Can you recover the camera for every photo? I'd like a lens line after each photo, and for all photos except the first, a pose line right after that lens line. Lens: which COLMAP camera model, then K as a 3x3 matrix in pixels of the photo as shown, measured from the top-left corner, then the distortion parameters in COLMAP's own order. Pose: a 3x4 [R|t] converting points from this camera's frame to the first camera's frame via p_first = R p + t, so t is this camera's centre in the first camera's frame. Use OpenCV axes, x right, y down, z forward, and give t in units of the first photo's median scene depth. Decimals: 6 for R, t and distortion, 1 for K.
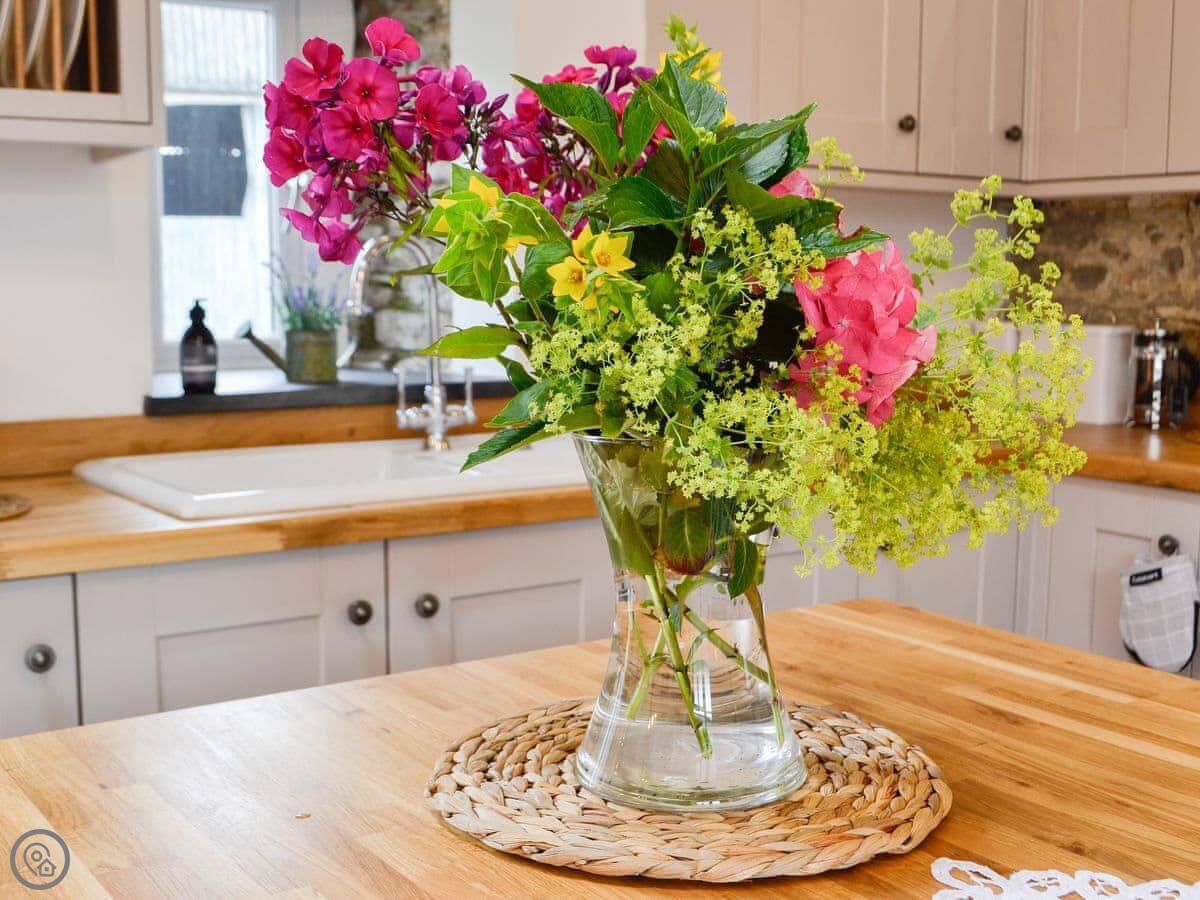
lens RADIAL K [[1499.8, 0, 600.0], [0, 1499.8, 450.0], [0, 0, 1]] dist [-0.015150, -0.011331]
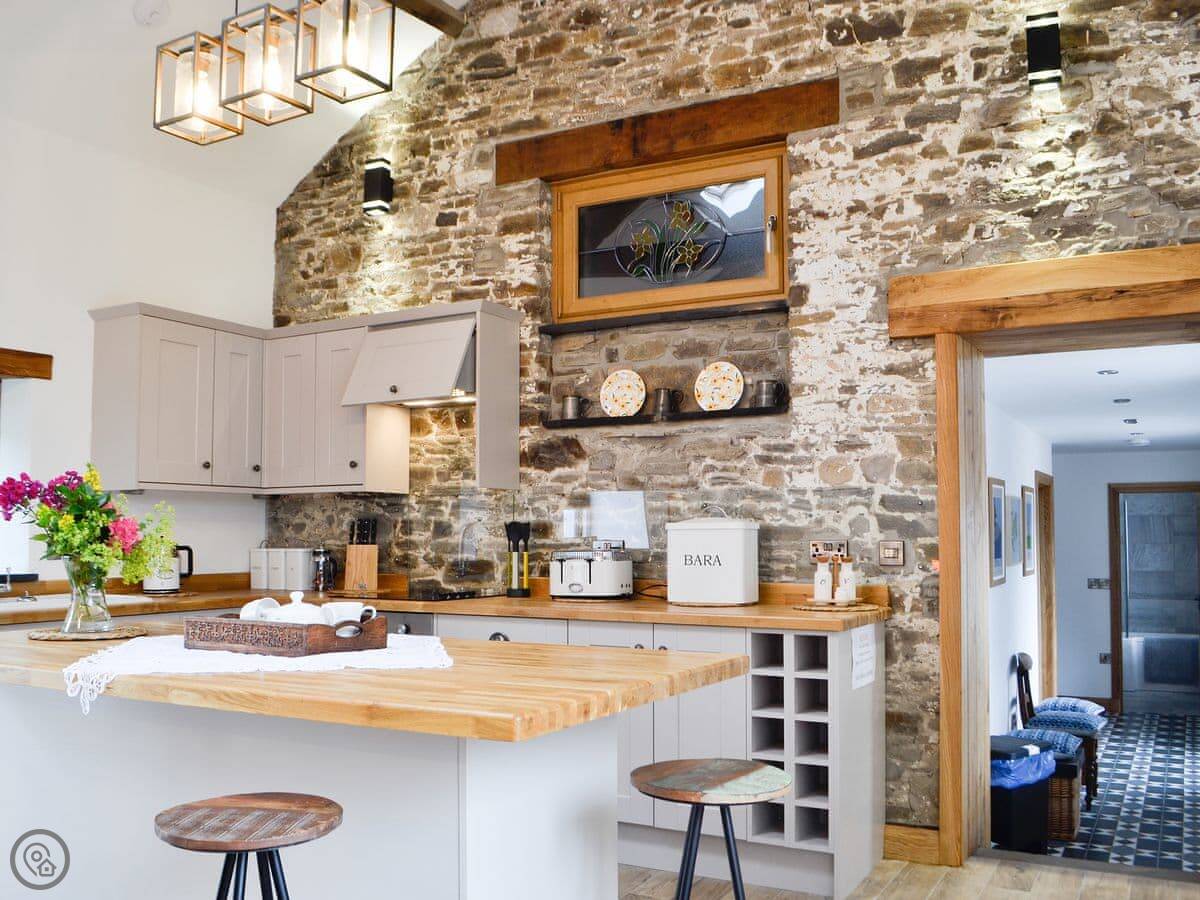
lens RADIAL K [[1076.0, 0, 610.0], [0, 1076.0, 473.4], [0, 0, 1]] dist [-0.085456, 0.004903]
pose [[0.890084, 0.014379, 0.455569, 0.008517], [0.063372, 0.985891, -0.154931, 0.394441], [-0.451369, 0.166772, 0.876615, -3.046637]]
